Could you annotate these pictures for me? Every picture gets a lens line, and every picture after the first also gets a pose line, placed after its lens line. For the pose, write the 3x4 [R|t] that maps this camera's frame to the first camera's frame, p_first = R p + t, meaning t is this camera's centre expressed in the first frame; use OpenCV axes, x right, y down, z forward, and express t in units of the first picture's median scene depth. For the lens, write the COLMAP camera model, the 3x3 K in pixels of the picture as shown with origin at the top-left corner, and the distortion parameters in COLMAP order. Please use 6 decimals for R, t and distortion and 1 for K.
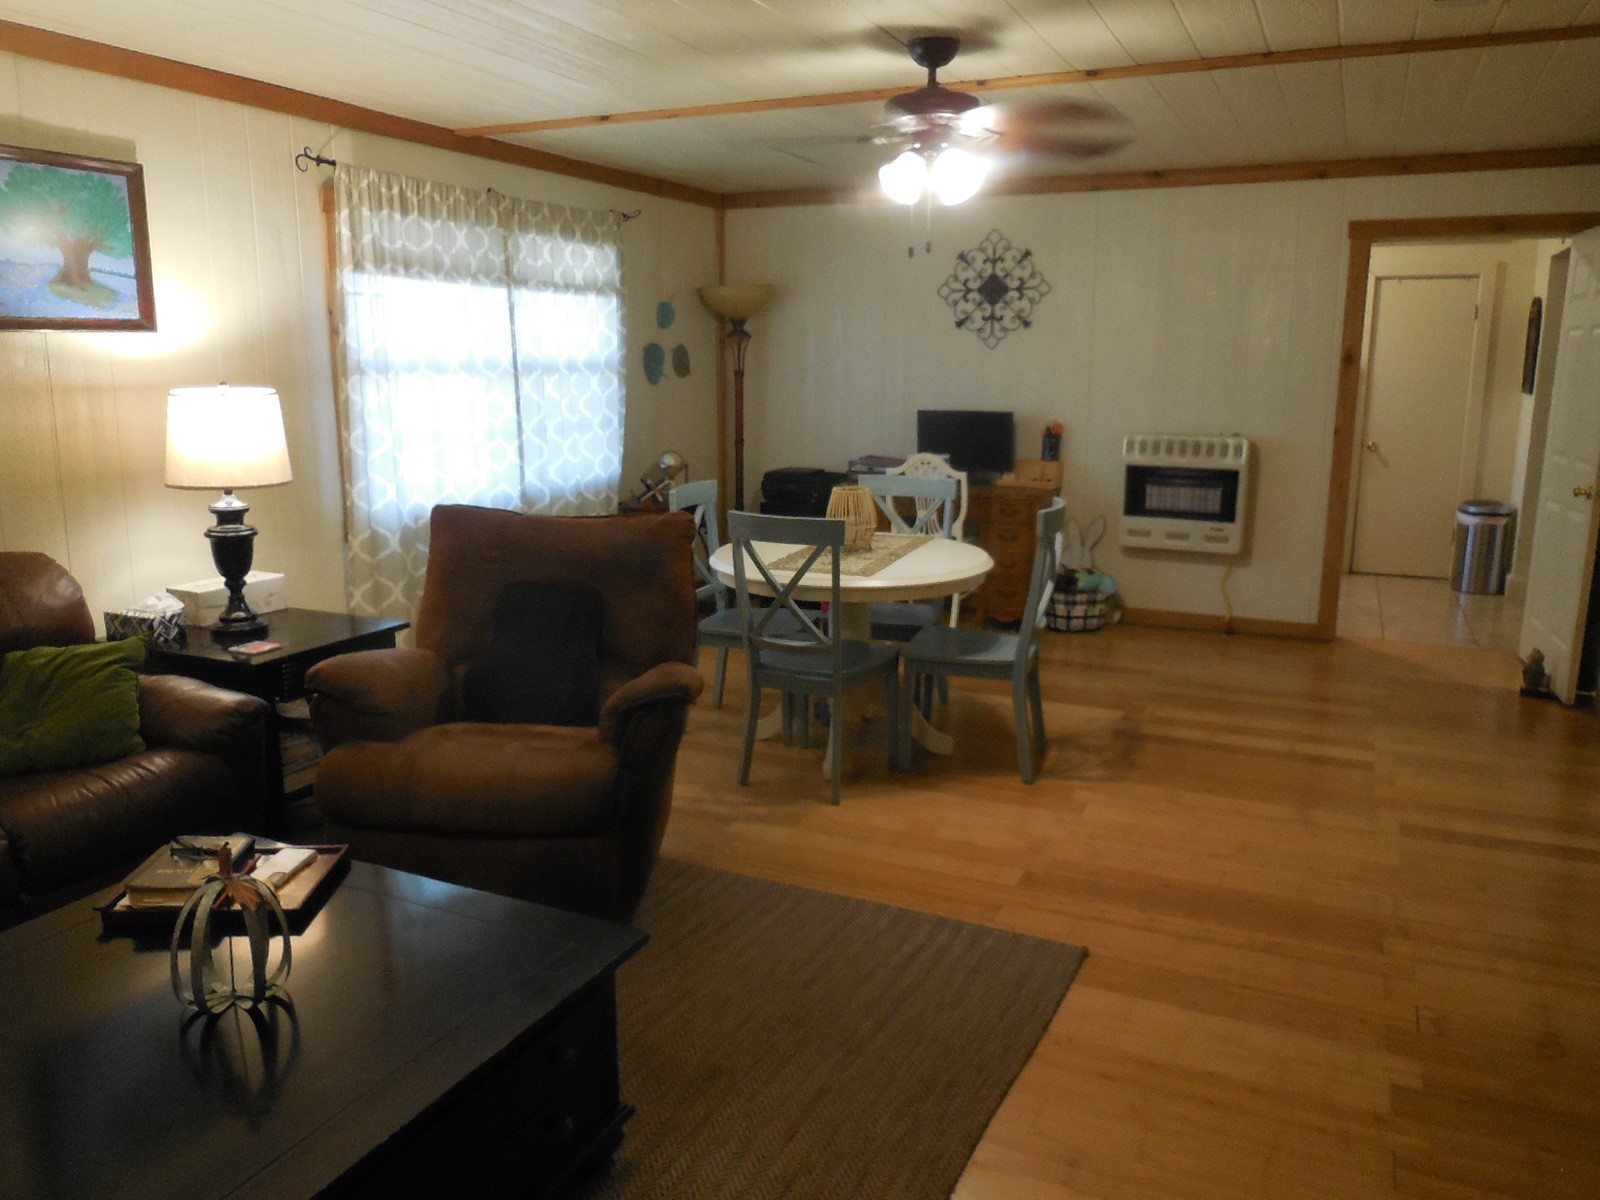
lens RADIAL K [[1191.3, 0, 794.3], [0, 1191.3, 596.0], [0, 0, 1]] dist [-0.036430, -0.001648]
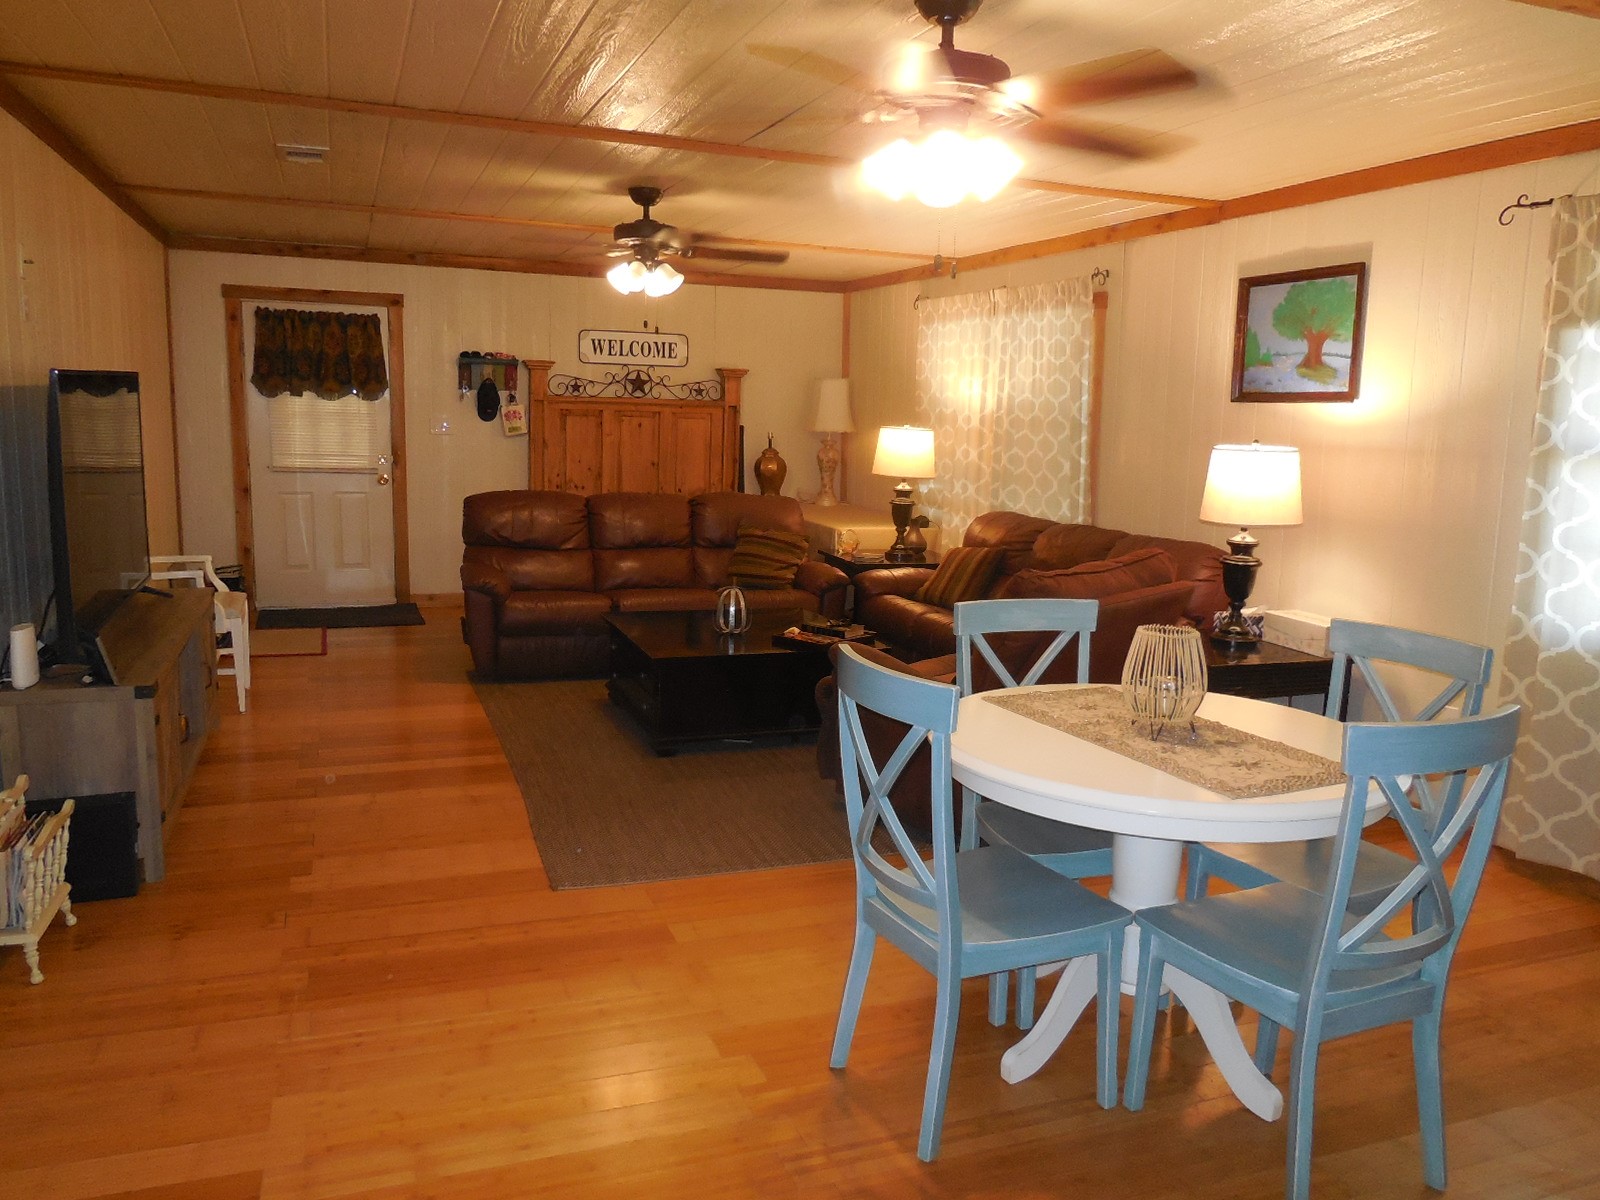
lens RADIAL K [[1191.3, 0, 794.3], [0, 1191.3, 596.0], [0, 0, 1]] dist [-0.036430, -0.001648]
pose [[-0.697569, 0.090347, -0.710799, 0.742722], [-0.168447, 0.943537, 0.285241, -0.301180], [0.696436, 0.318707, -0.642963, 1.517584]]
